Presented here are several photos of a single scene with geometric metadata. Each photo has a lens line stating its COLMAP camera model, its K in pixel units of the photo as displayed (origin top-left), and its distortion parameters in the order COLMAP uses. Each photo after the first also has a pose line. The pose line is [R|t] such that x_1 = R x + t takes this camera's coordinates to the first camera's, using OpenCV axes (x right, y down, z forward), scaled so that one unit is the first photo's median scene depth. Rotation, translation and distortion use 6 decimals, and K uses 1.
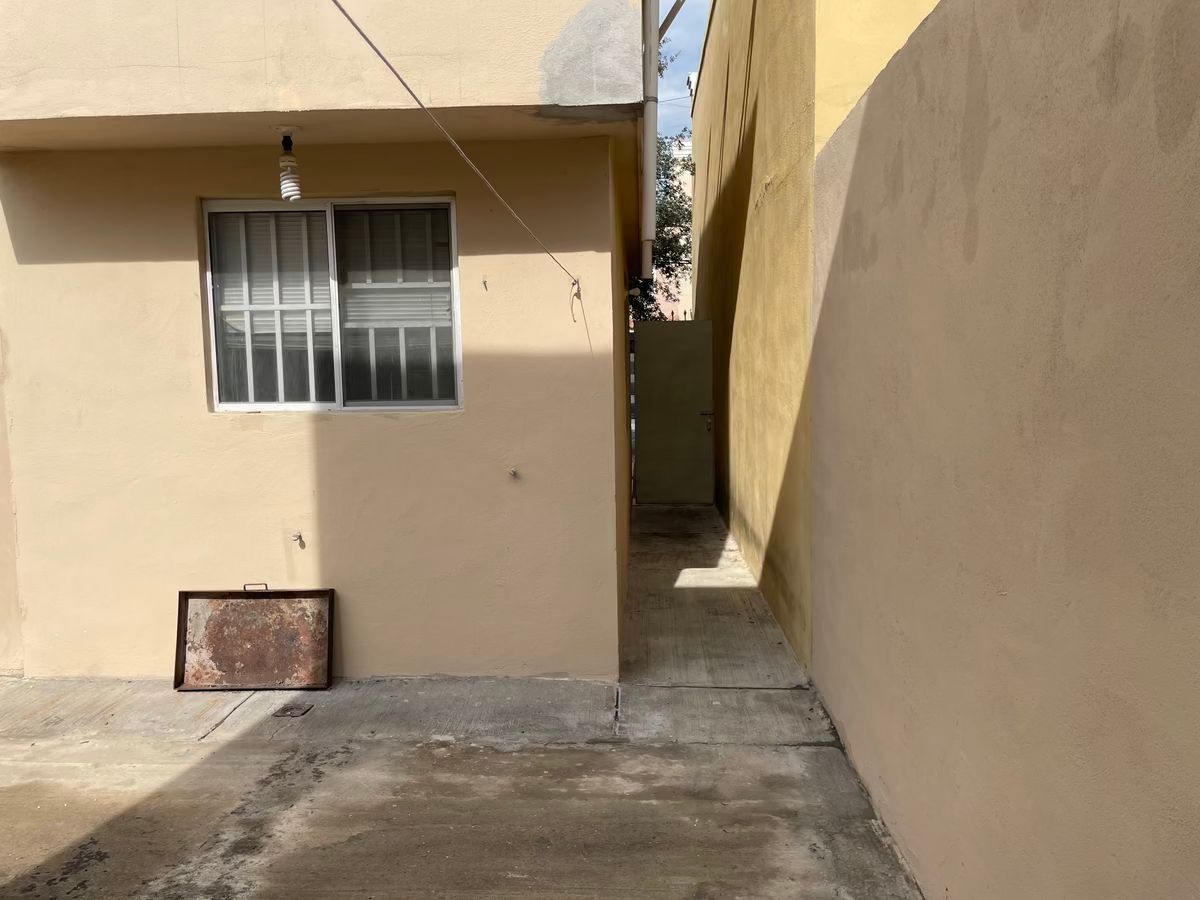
lens RADIAL K [[907.8, 0, 595.8], [0, 907.8, 447.2], [0, 0, 1]] dist [0.064831, -0.093368]
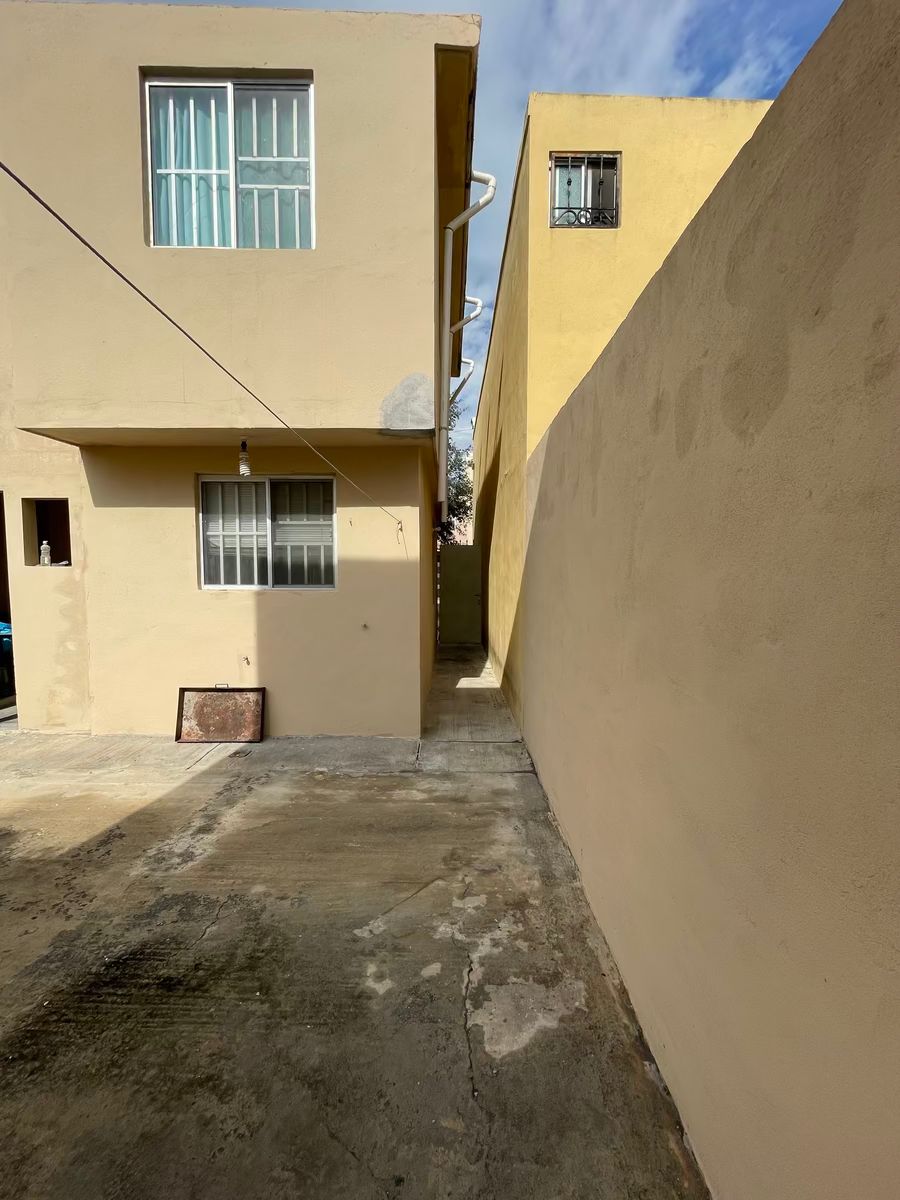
lens RADIAL K [[484.5, 0, 449.9], [0, 484.5, 600.3], [0, 0, 1]] dist [-0.008715, 0.000435]
pose [[0.998585, 0.014844, 0.051075, 0.032399], [-0.013548, 0.999580, -0.025633, 0.000939], [-0.051434, 0.024905, 0.998366, 0.010430]]
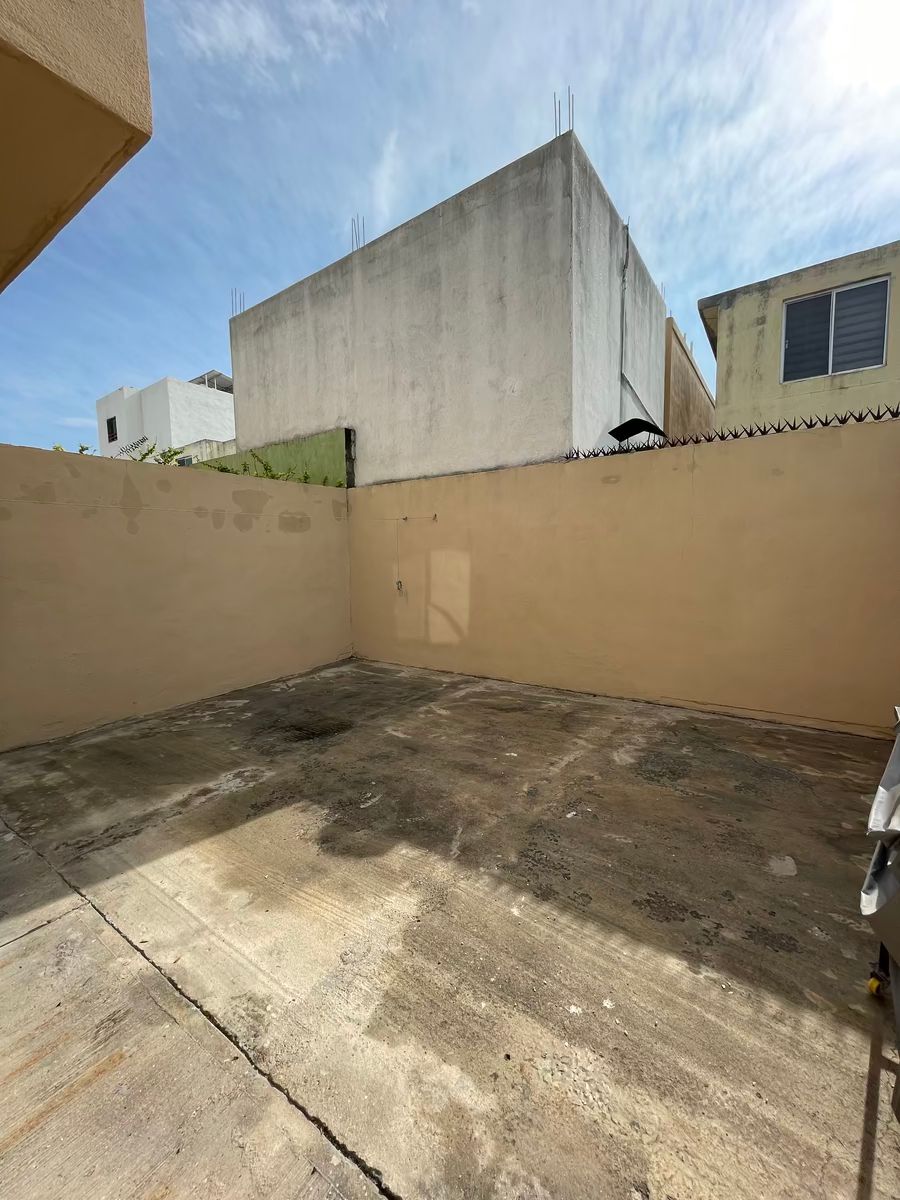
lens RADIAL K [[484.5, 0, 456.9], [0, 484.5, 600.2], [0, 0, 1]] dist [-0.008715, 0.000435]
pose [[-0.851305, -0.024189, 0.524113, -1.003379], [0.075485, 0.982898, 0.167971, -0.088222], [-0.519212, 0.182557, -0.834920, 1.084318]]
